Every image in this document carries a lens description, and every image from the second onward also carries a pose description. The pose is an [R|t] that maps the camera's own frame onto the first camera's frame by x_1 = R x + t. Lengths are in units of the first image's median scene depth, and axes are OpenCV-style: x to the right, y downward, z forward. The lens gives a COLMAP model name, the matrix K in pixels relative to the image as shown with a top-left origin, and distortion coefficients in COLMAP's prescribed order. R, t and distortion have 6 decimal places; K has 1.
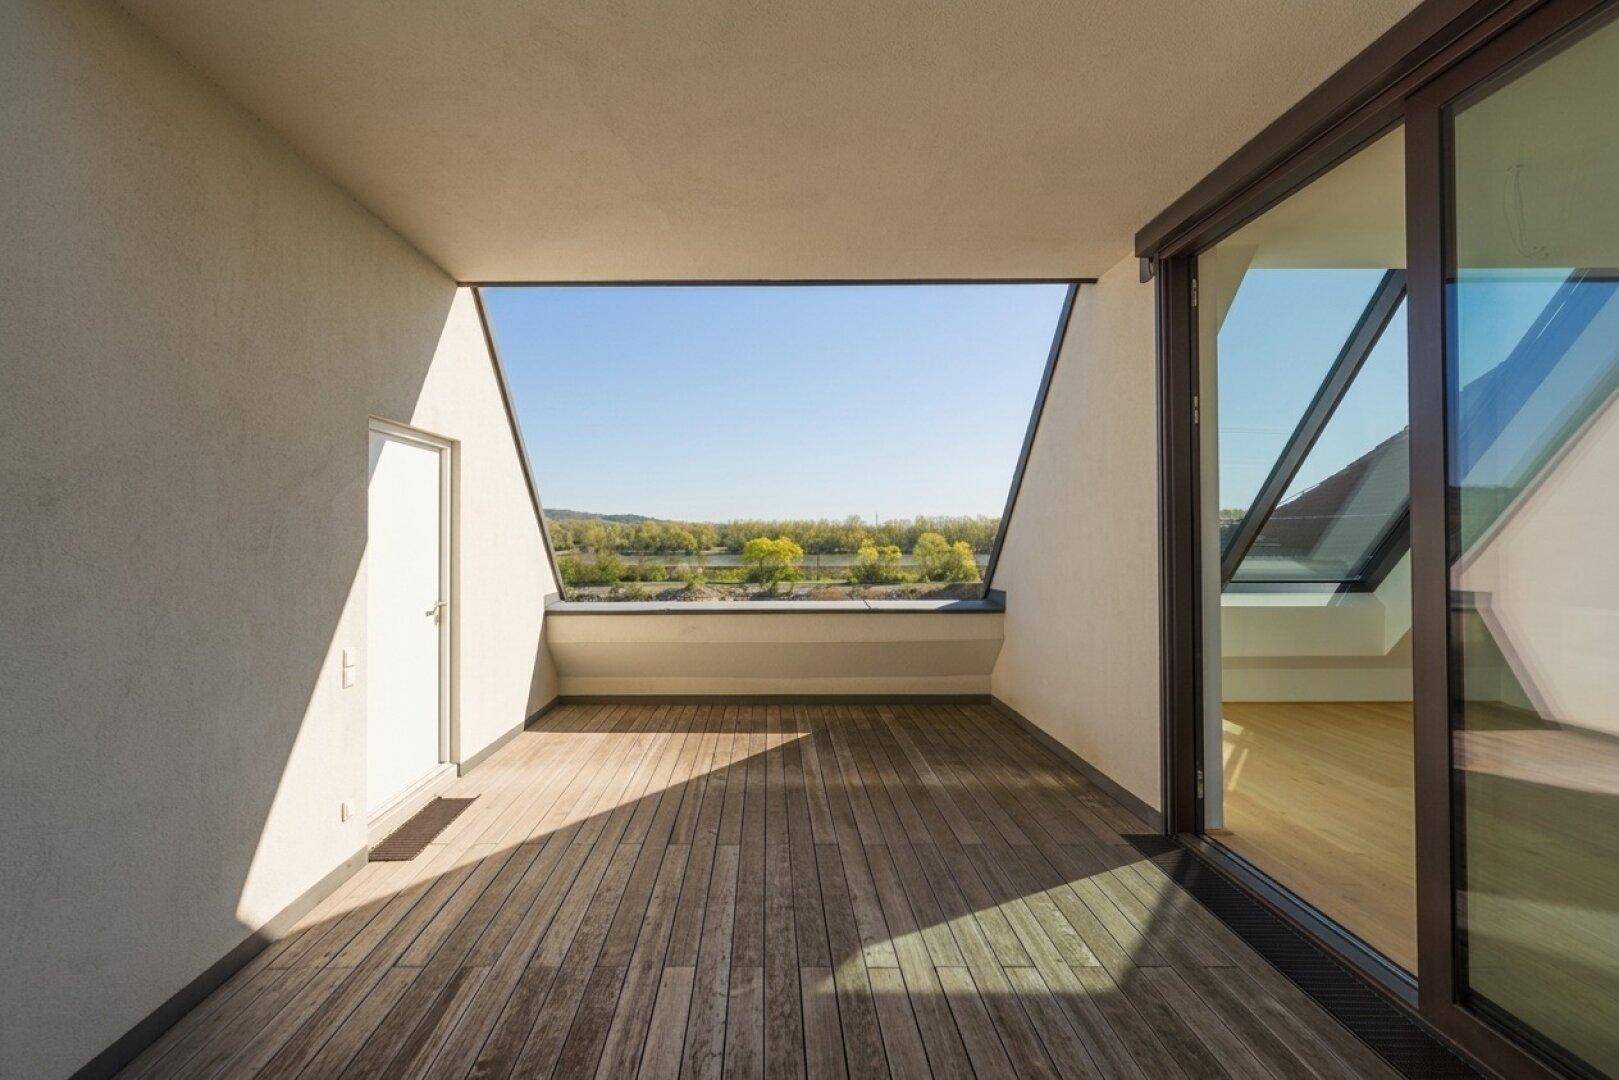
lens RADIAL K [[695.8, 0, 778.4], [0, 695.8, 520.1], [0, 0, 1]] dist [-0.000737, 0.000006]
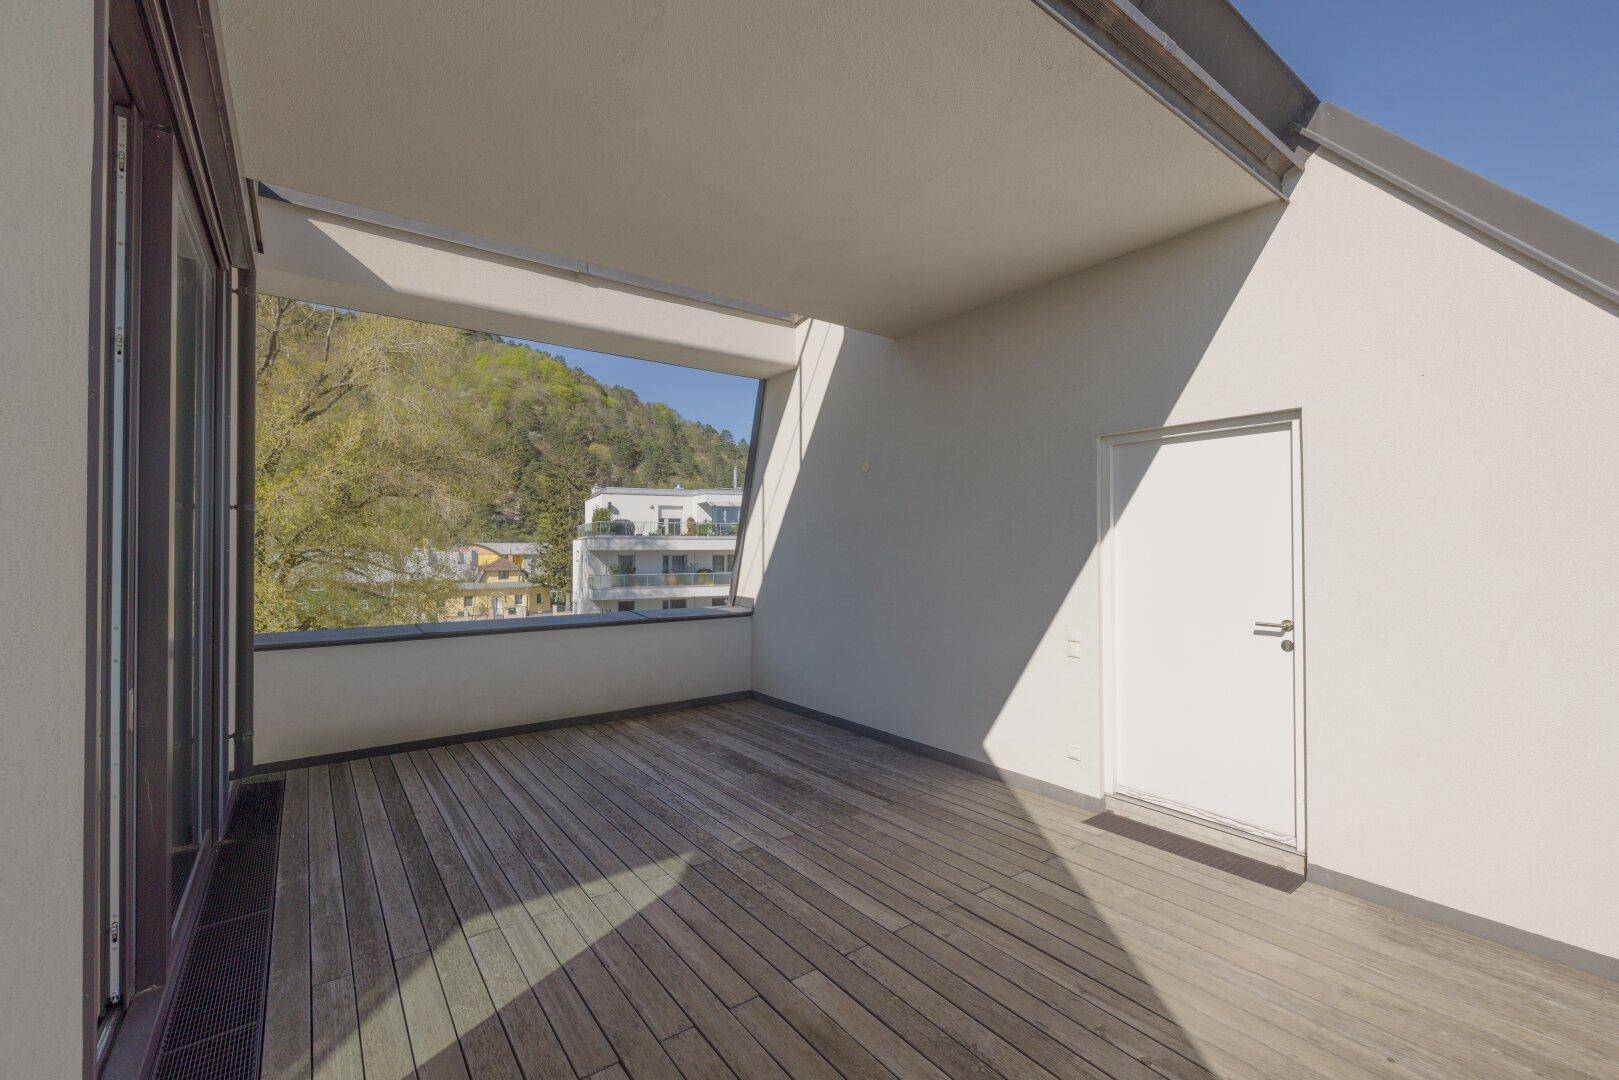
lens RADIAL K [[684.5, 0, 809.5], [0, 684.5, 540.0], [0, 0, 1]] dist [0.000574, 0.000235]
pose [[-0.804194, -0.001086, -0.594366, 0.279318], [0.018208, 0.999484, -0.026463, 0.023554], [0.594088, -0.032103, -0.803759, 0.915999]]
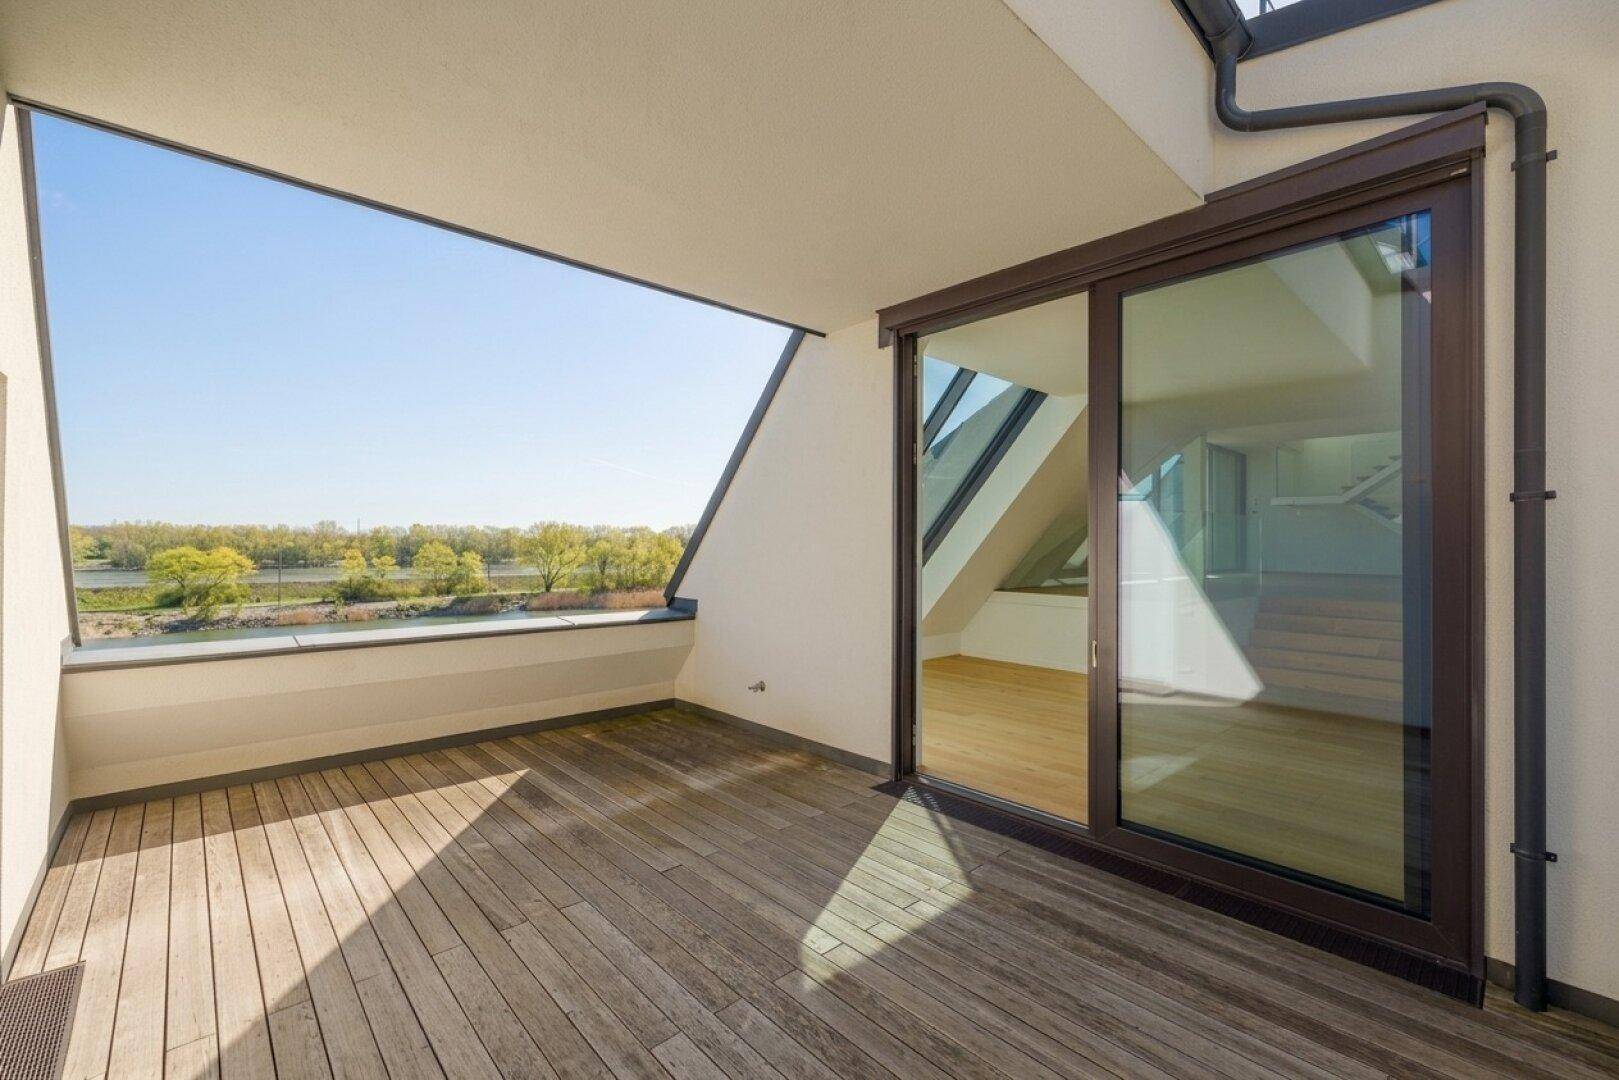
lens RADIAL K [[684.5, 0, 809.5], [0, 684.5, 540.0], [0, 0, 1]] dist [0.000574, 0.000235]
pose [[0.739982, 0.011247, 0.672532, -0.247923], [-0.020425, 0.999775, 0.005754, 0.001386], [-0.672316, -0.017995, 0.740045, 0.103585]]
